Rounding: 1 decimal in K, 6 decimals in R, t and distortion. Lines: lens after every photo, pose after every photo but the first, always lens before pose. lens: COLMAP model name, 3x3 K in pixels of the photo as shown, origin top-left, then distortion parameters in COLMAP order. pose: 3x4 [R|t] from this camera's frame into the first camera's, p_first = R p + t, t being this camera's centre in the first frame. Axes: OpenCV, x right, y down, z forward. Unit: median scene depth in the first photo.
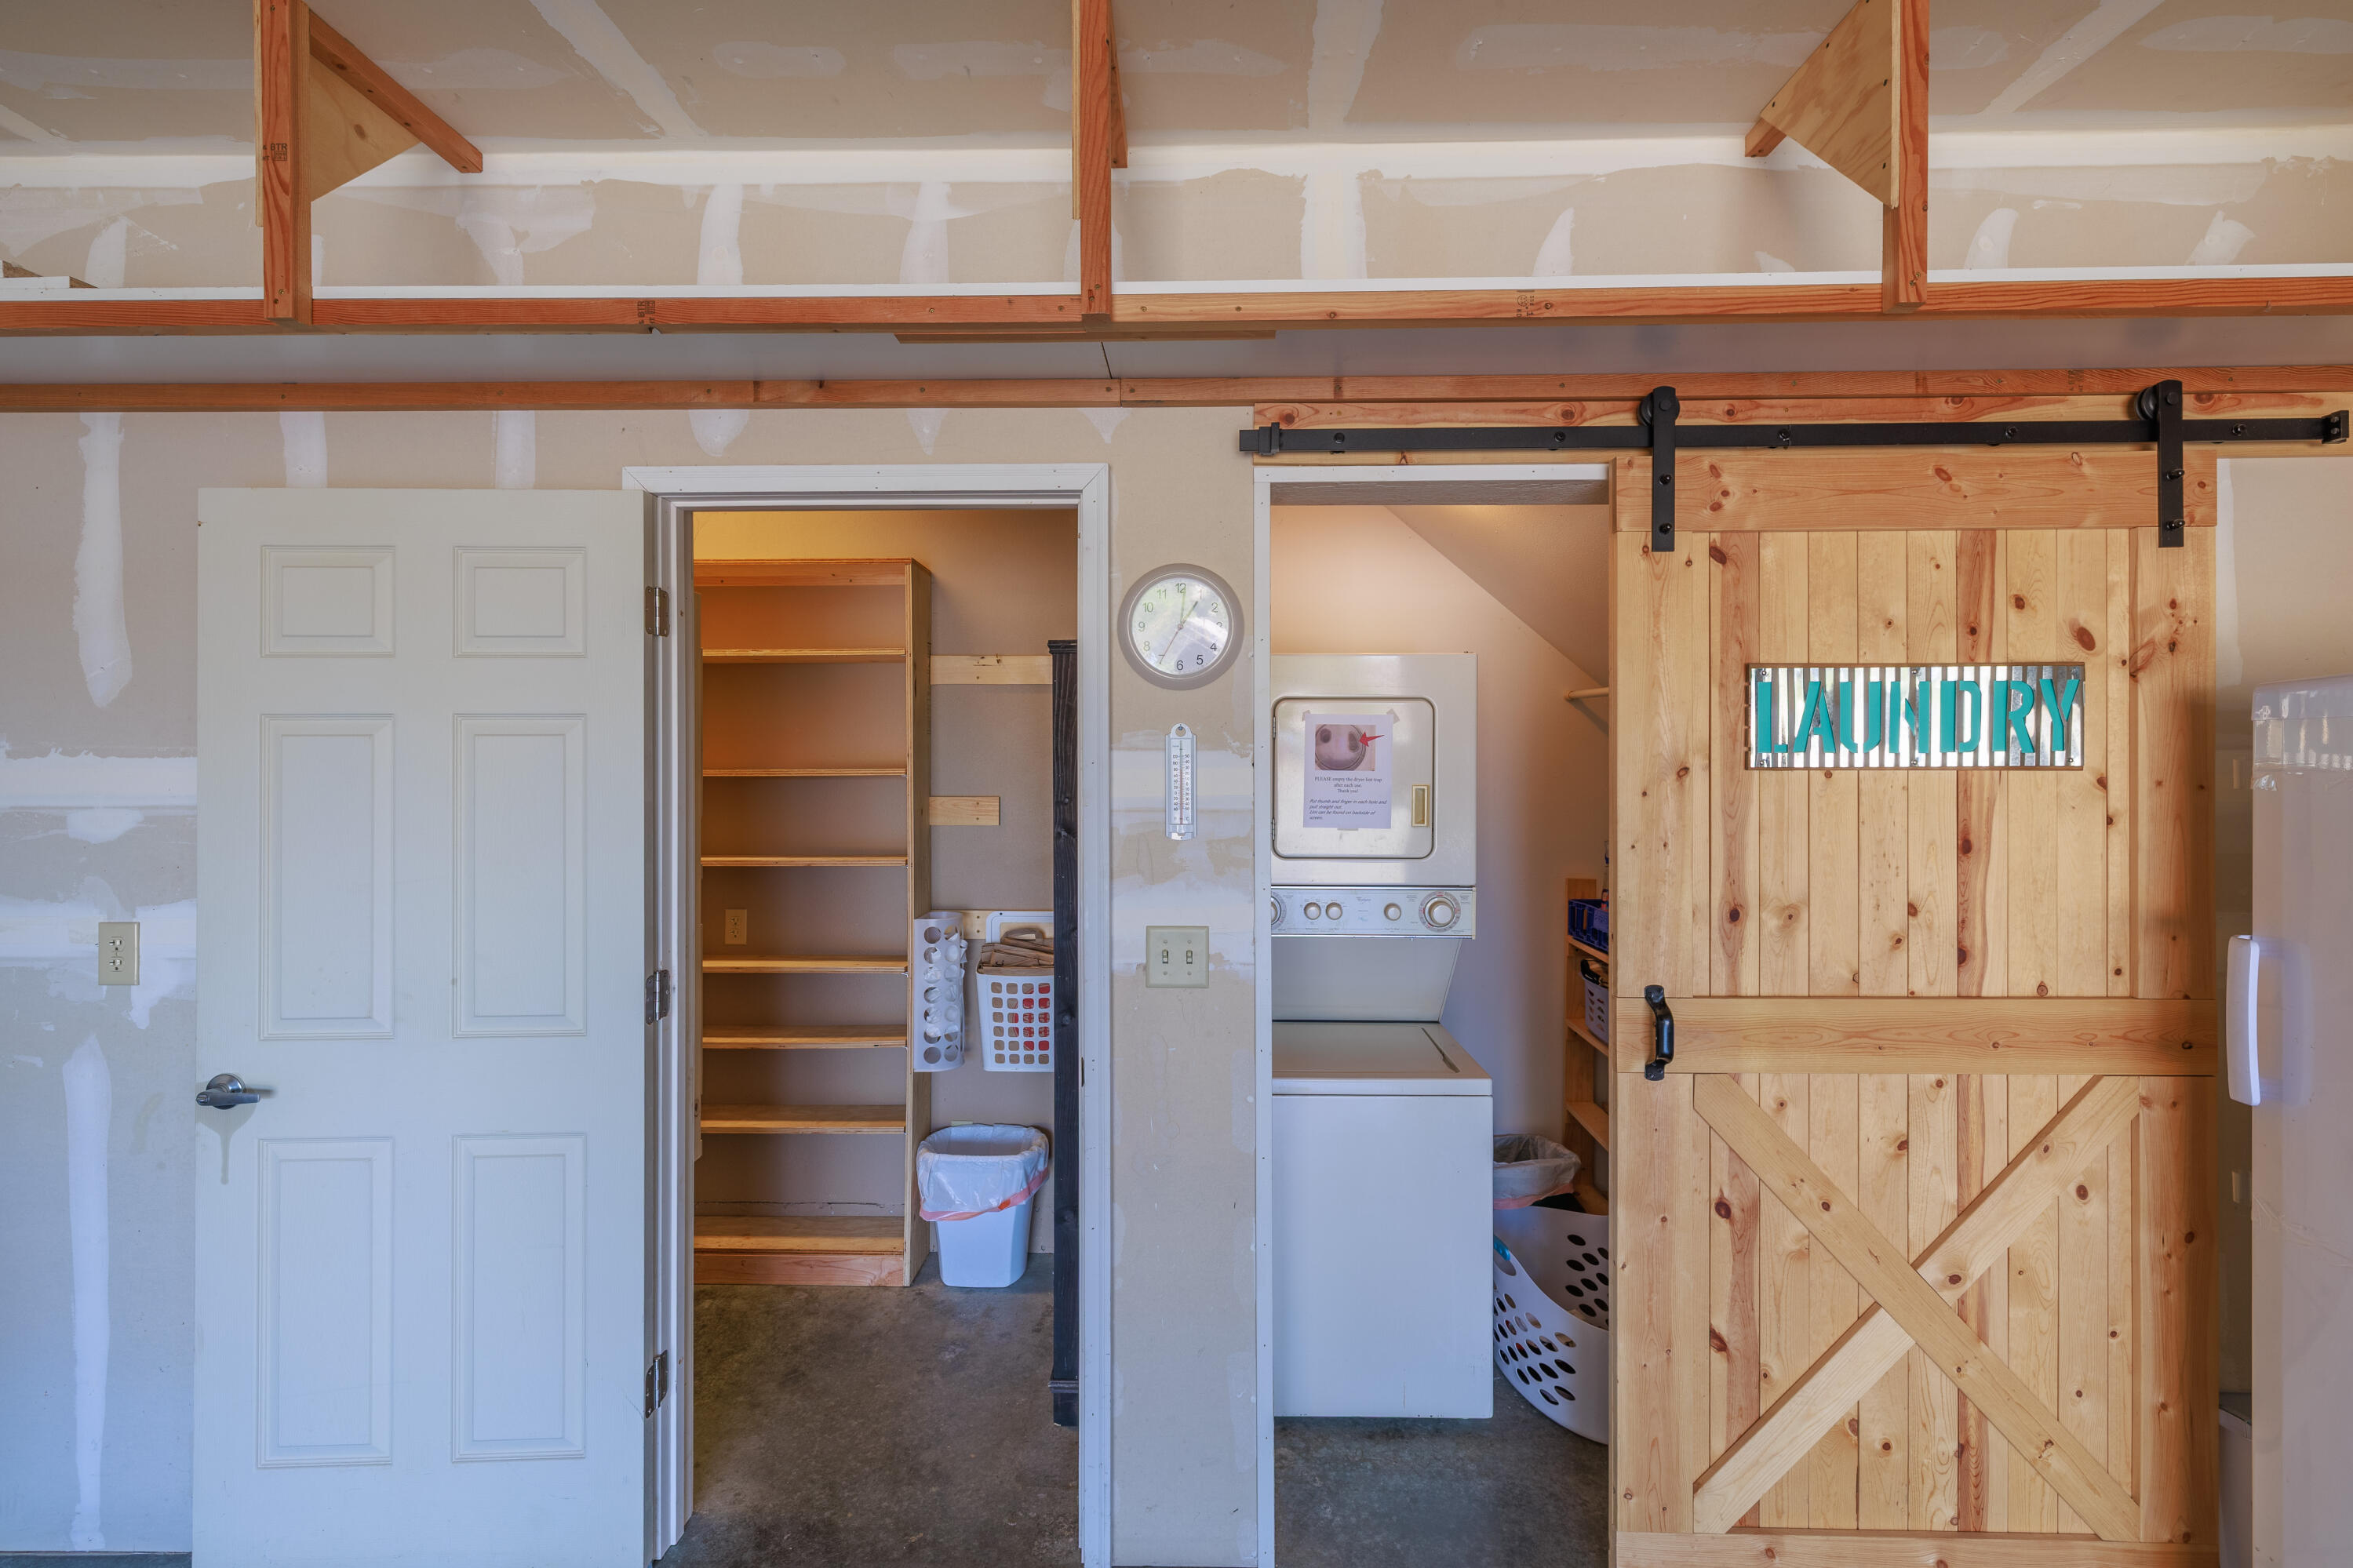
lens RADIAL K [[967.2, 0, 1174.5], [0, 967.2, 781.4], [0, 0, 1]] dist [0.000319, 0.000042]
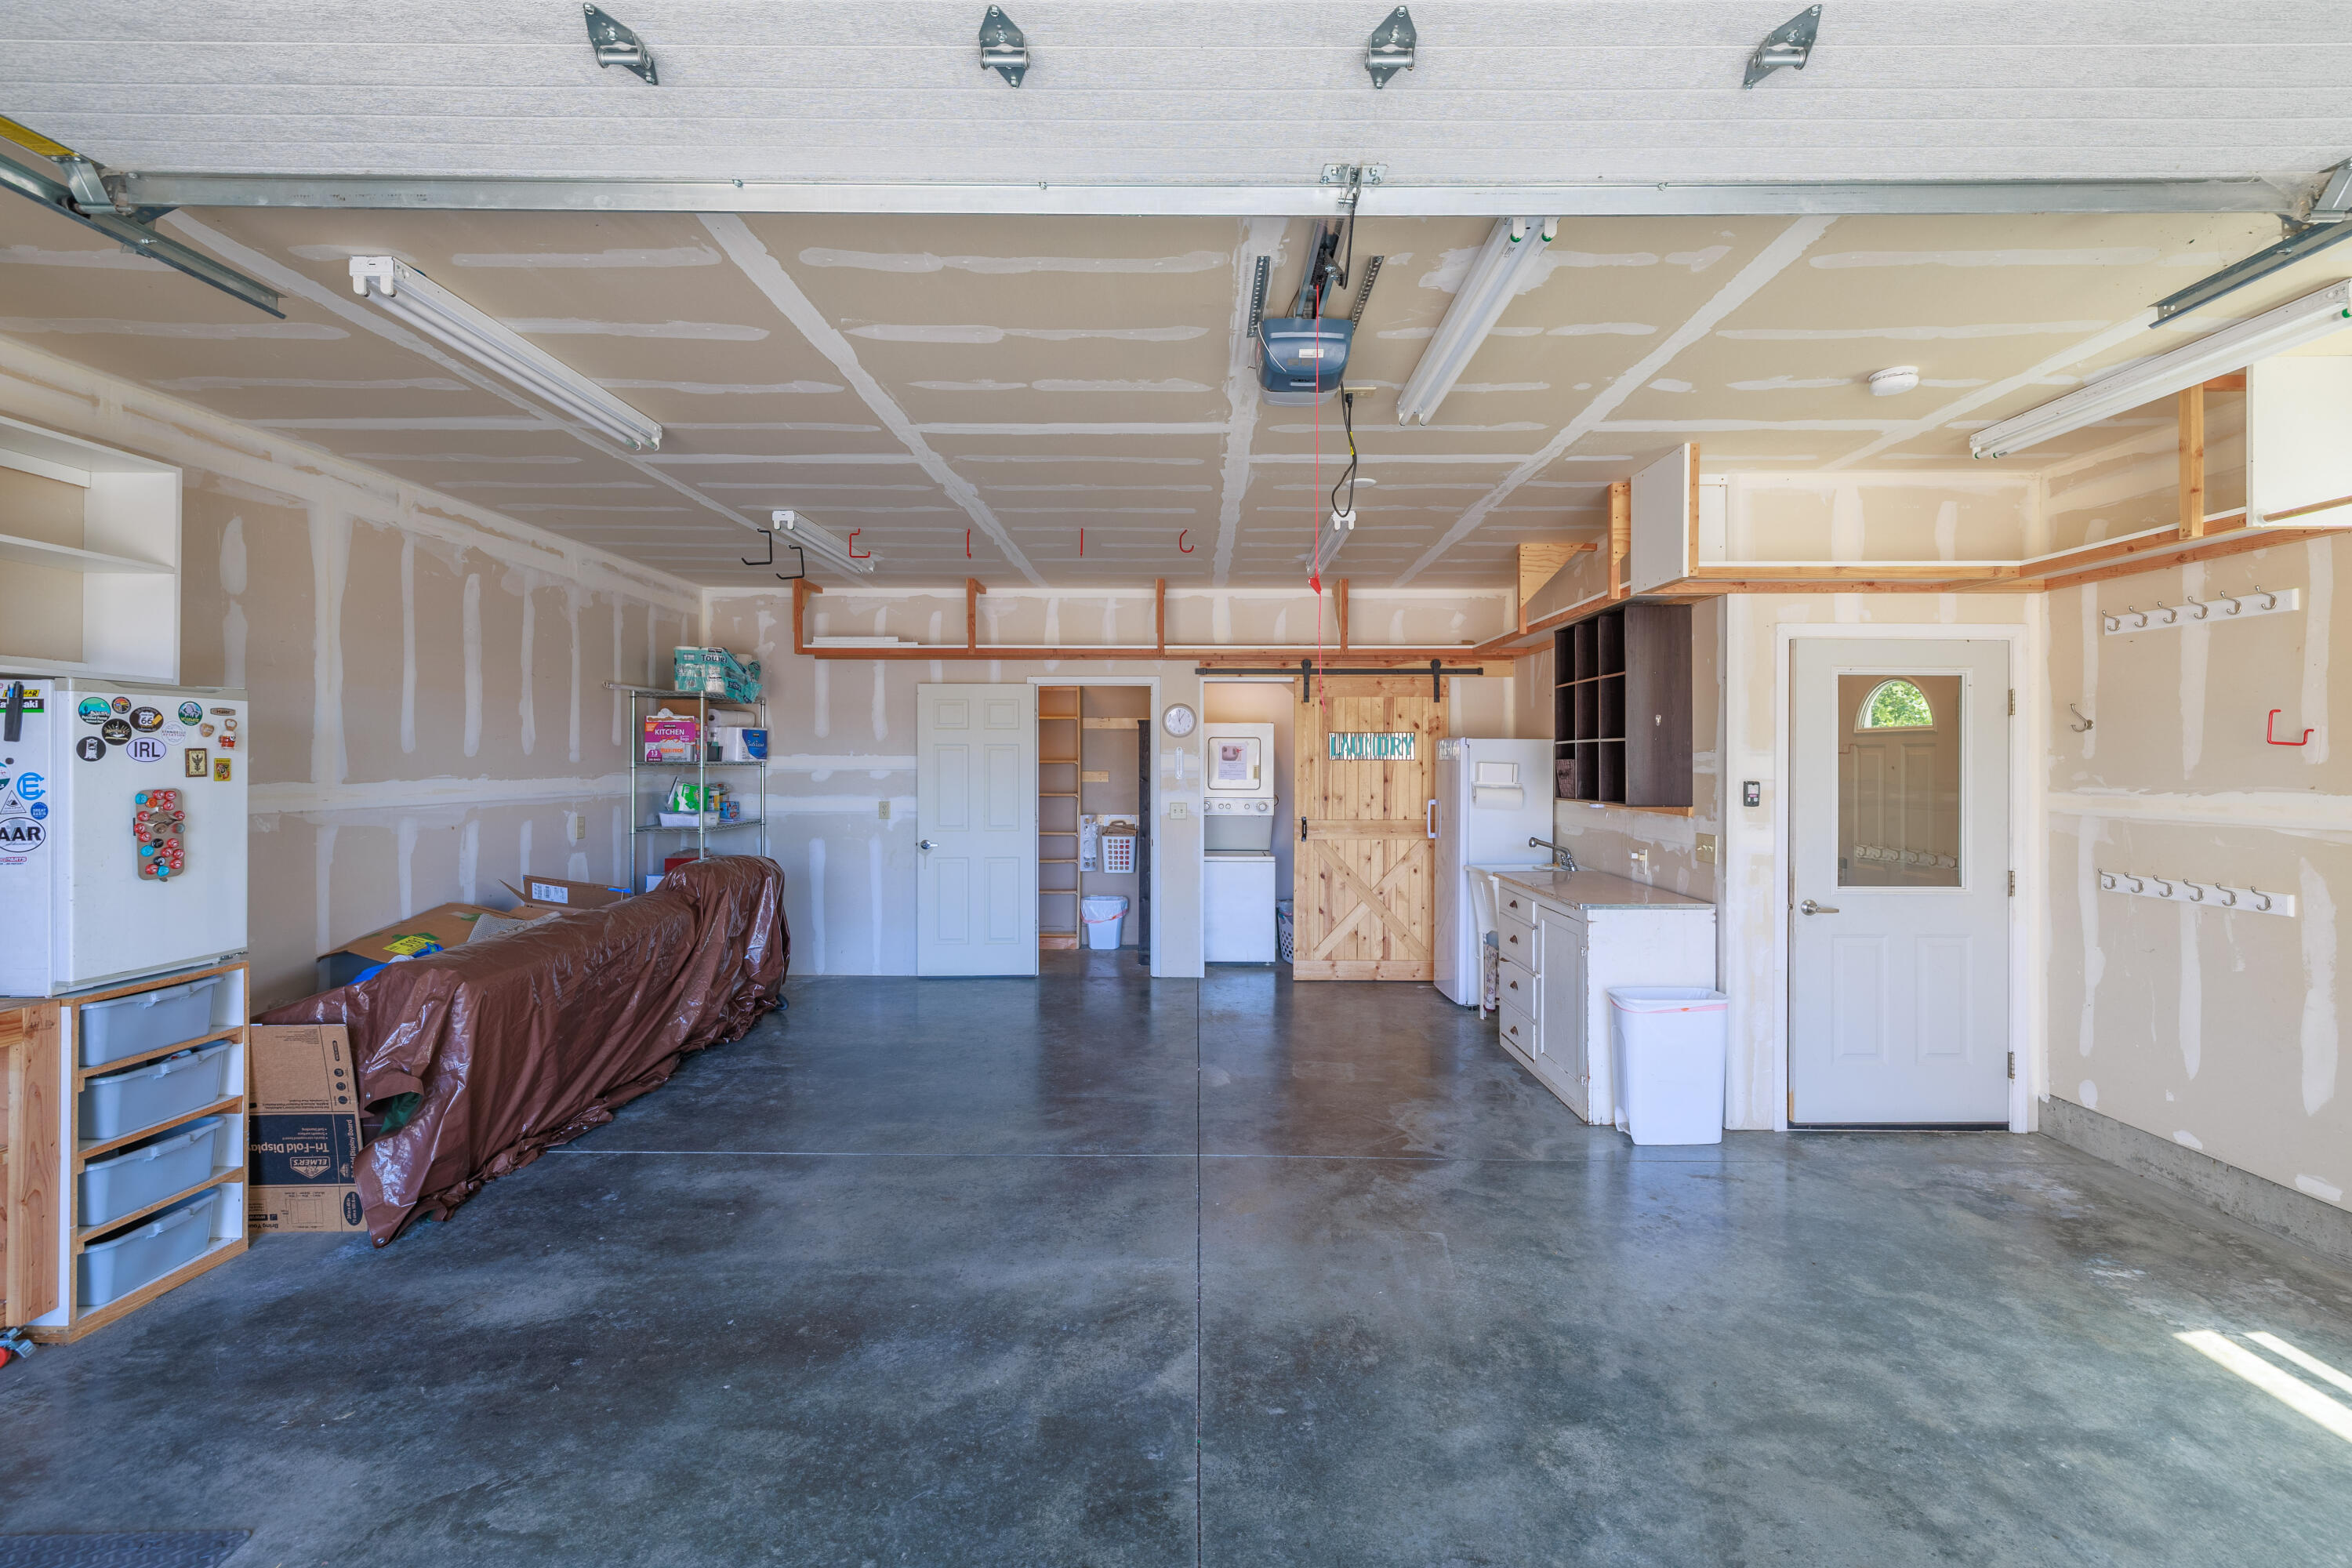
lens RADIAL K [[967.0, 0, 1180.8], [0, 967.0, 778.8], [0, 0, 1]] dist [0.000319, 0.000042]
pose [[0.999801, 0.001875, 0.019846, -0.061746], [-0.001803, 0.999992, -0.003694, 0.074809], [-0.019853, 0.003657, 0.999796, -2.671911]]
